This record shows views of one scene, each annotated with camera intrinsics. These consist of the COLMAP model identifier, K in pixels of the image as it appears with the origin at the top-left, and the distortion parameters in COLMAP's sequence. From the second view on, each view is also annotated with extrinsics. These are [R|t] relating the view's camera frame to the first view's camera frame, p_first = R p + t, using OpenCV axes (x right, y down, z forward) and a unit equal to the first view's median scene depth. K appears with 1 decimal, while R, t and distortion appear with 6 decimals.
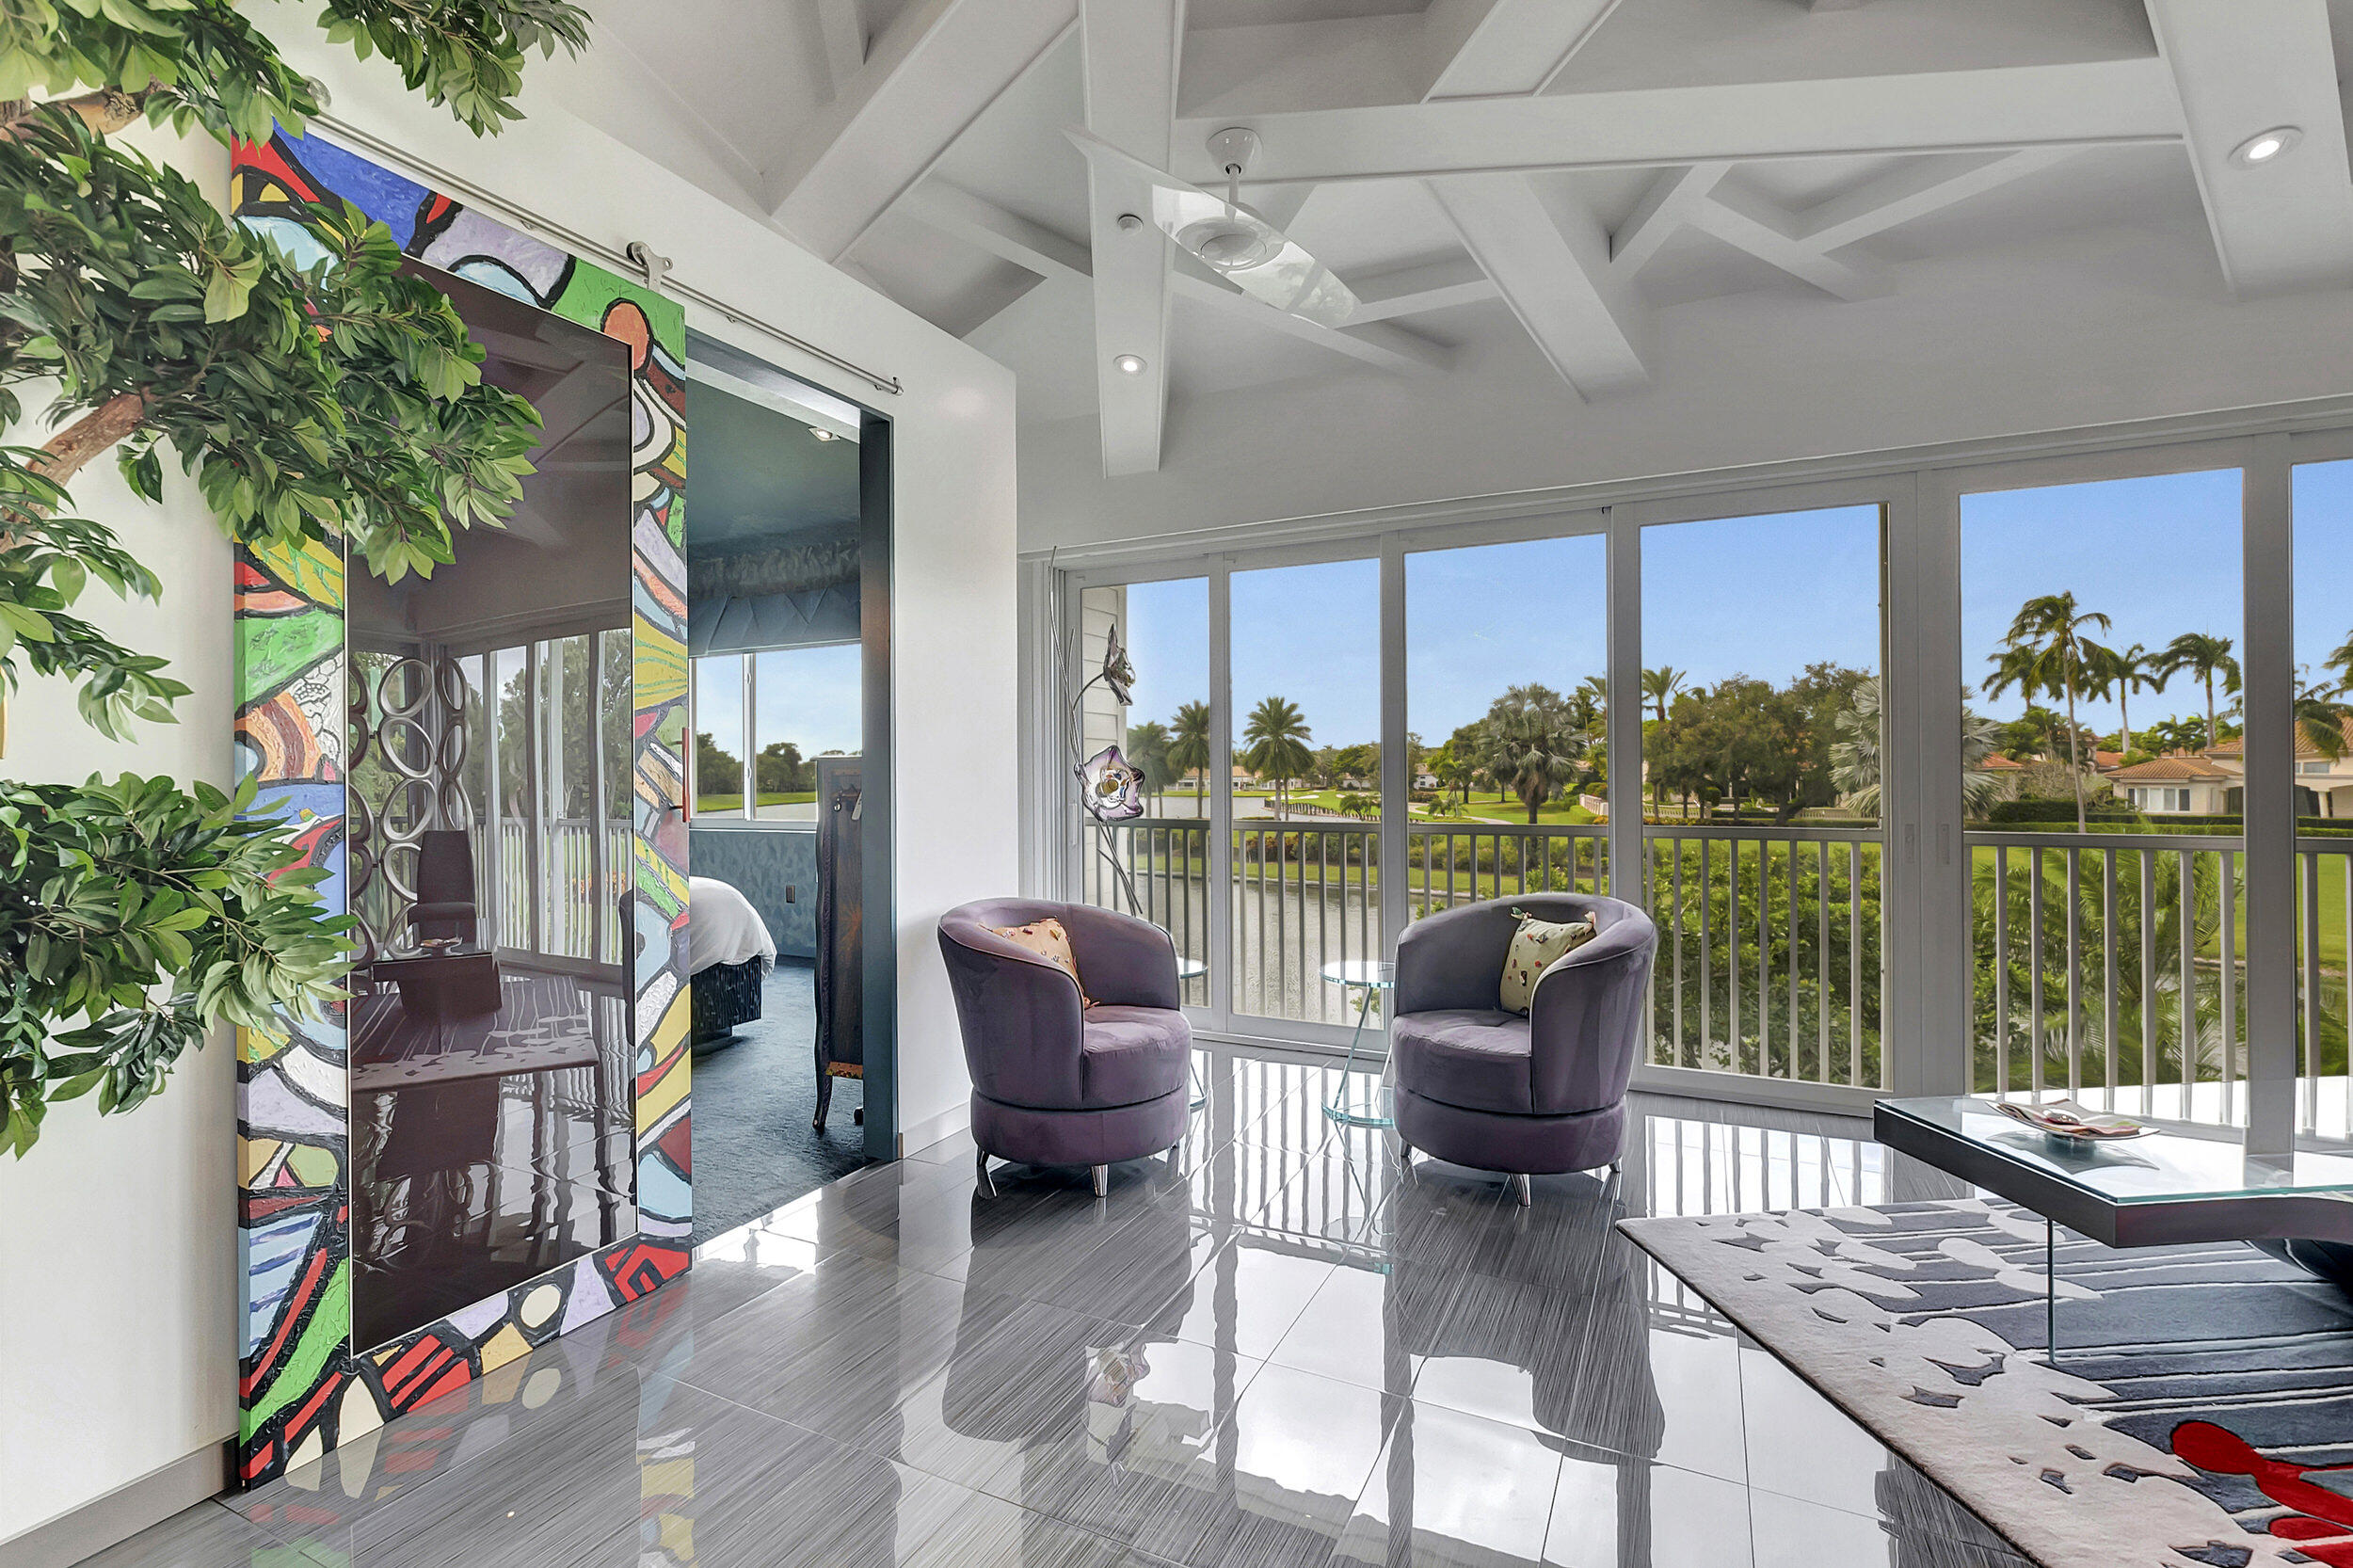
lens RADIAL K [[1068.8, 0, 1166.5], [0, 1068.8, 779.9], [0, 0, 1]] dist [-0.004777, -0.000847]
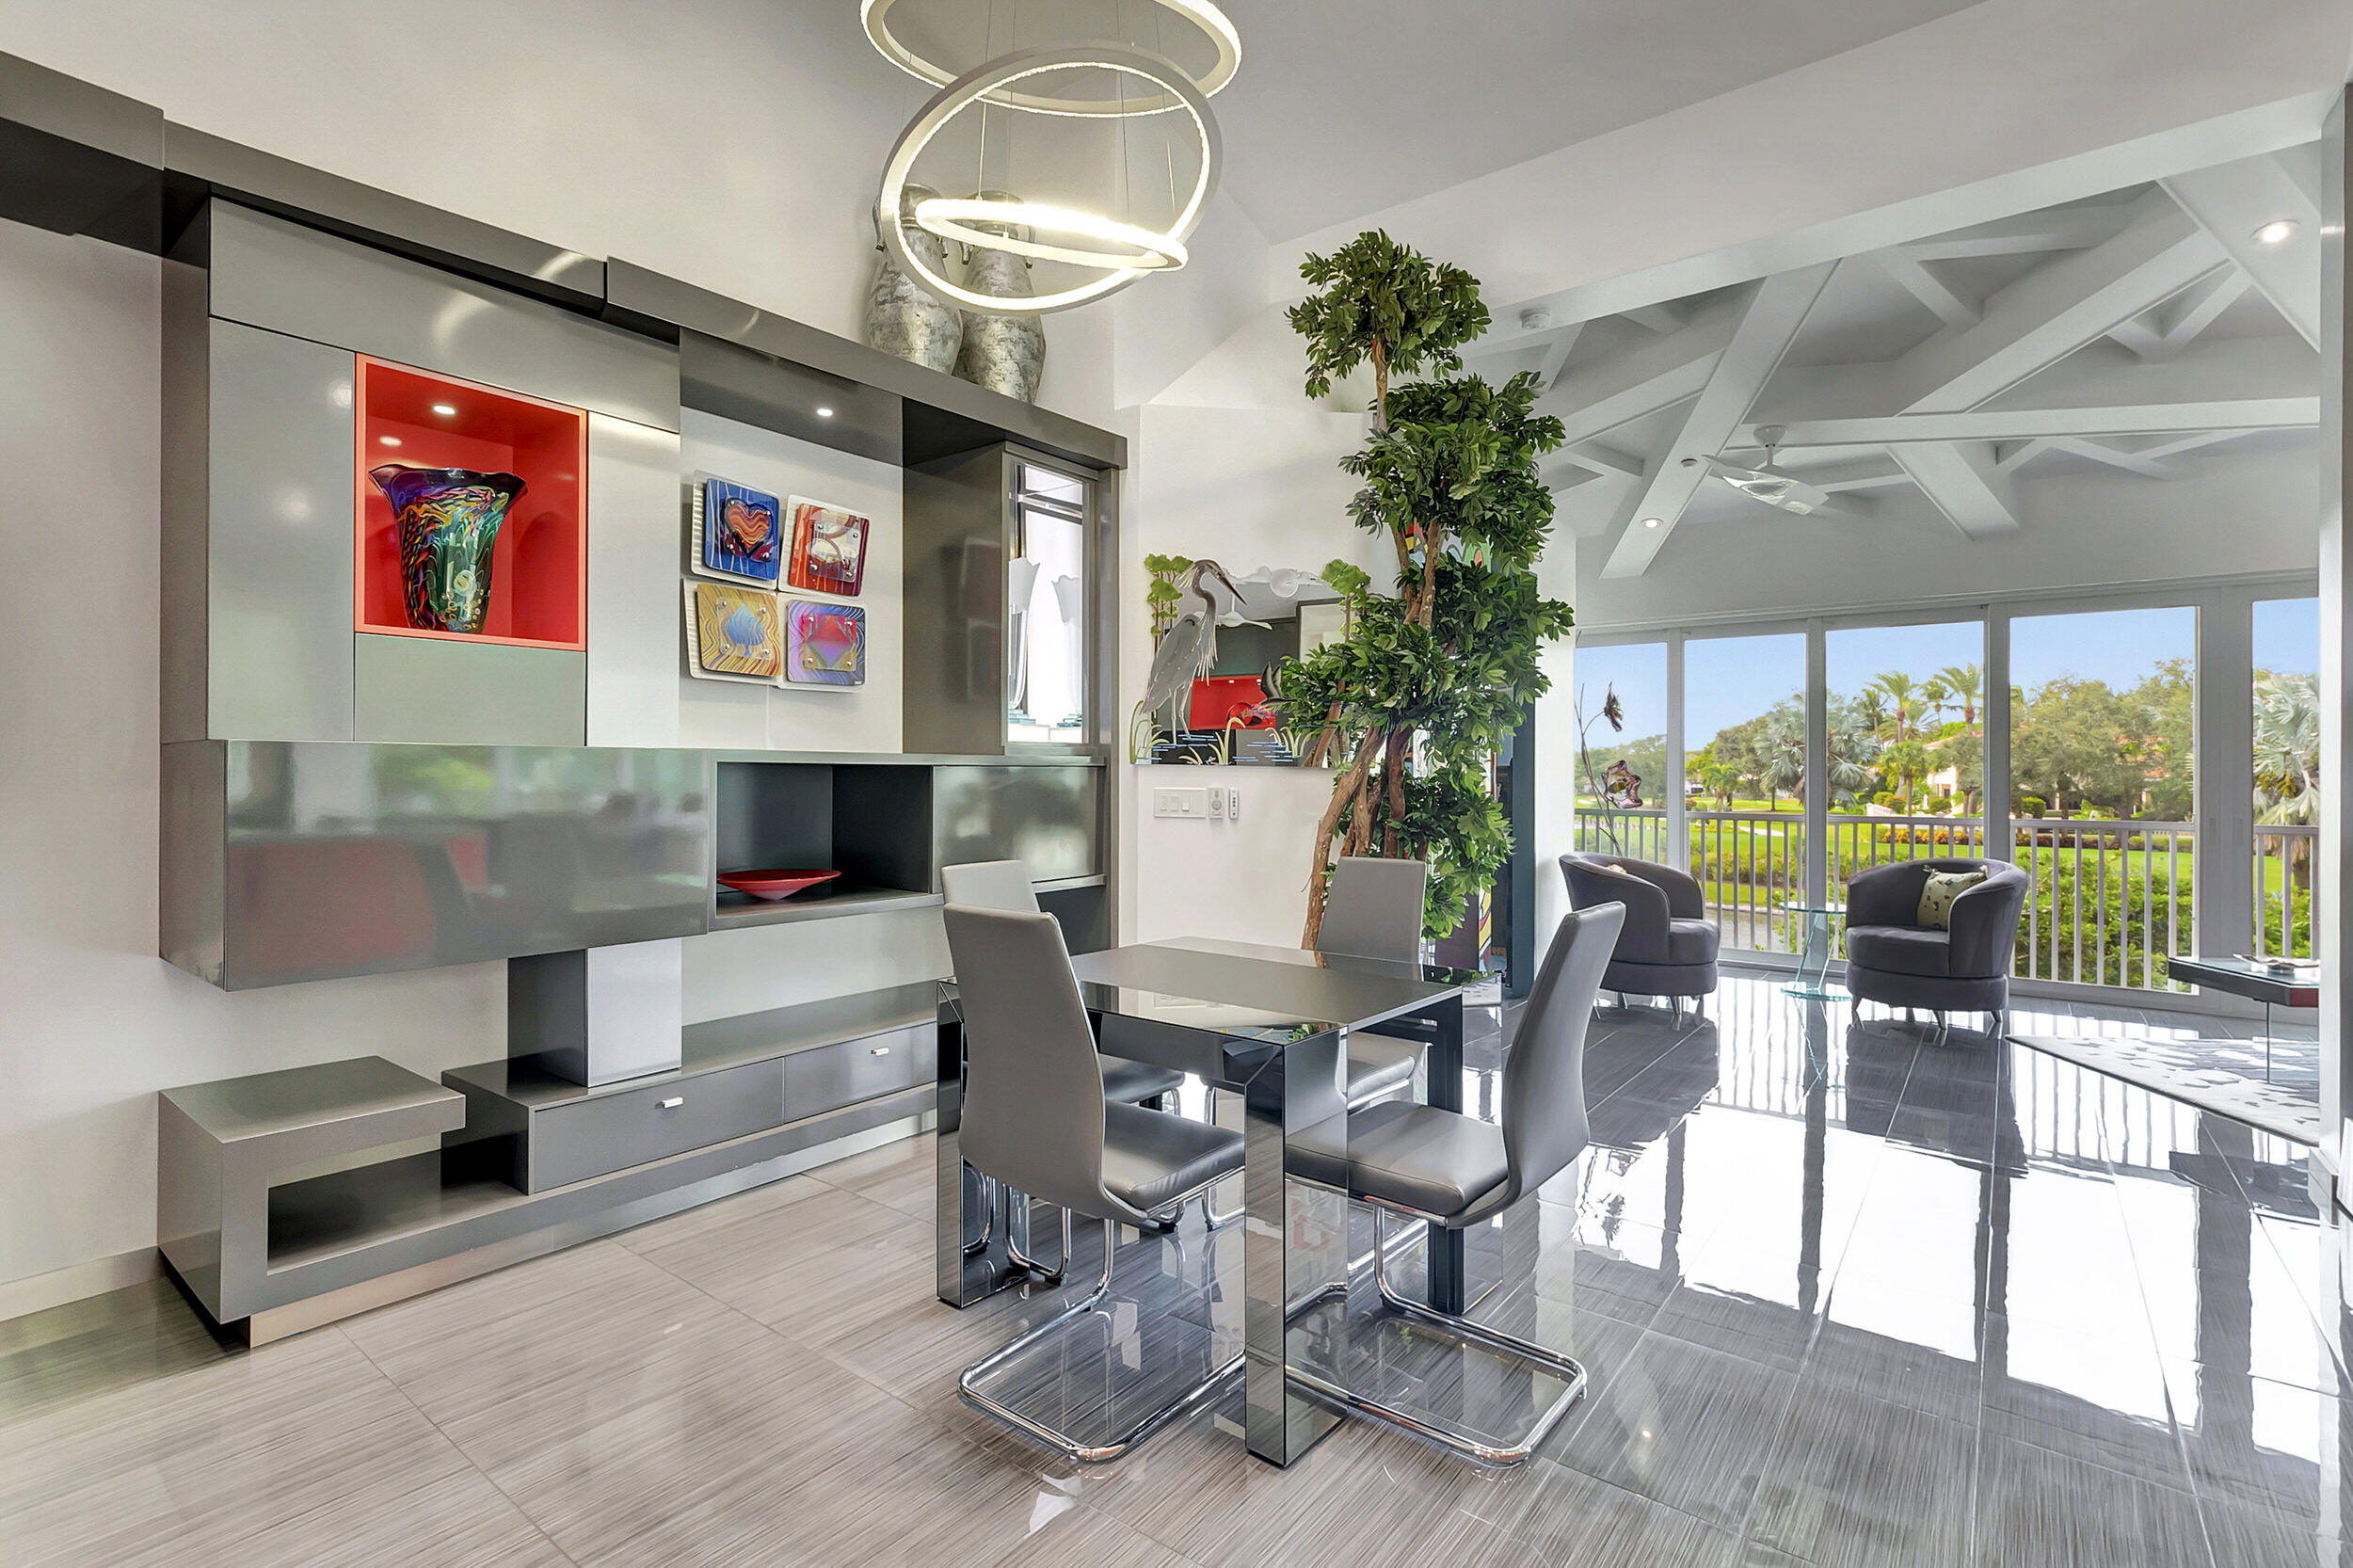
lens RADIAL K [[1068.8, 0, 1189.3], [0, 1068.8, 770.8], [0, 0, 1]] dist [-0.004777, -0.000847]
pose [[0.980629, 0.012283, -0.195491, -0.384181], [-0.013991, 0.999875, -0.007357, 0.003828], [0.195376, 0.009950, 0.980678, -0.679349]]
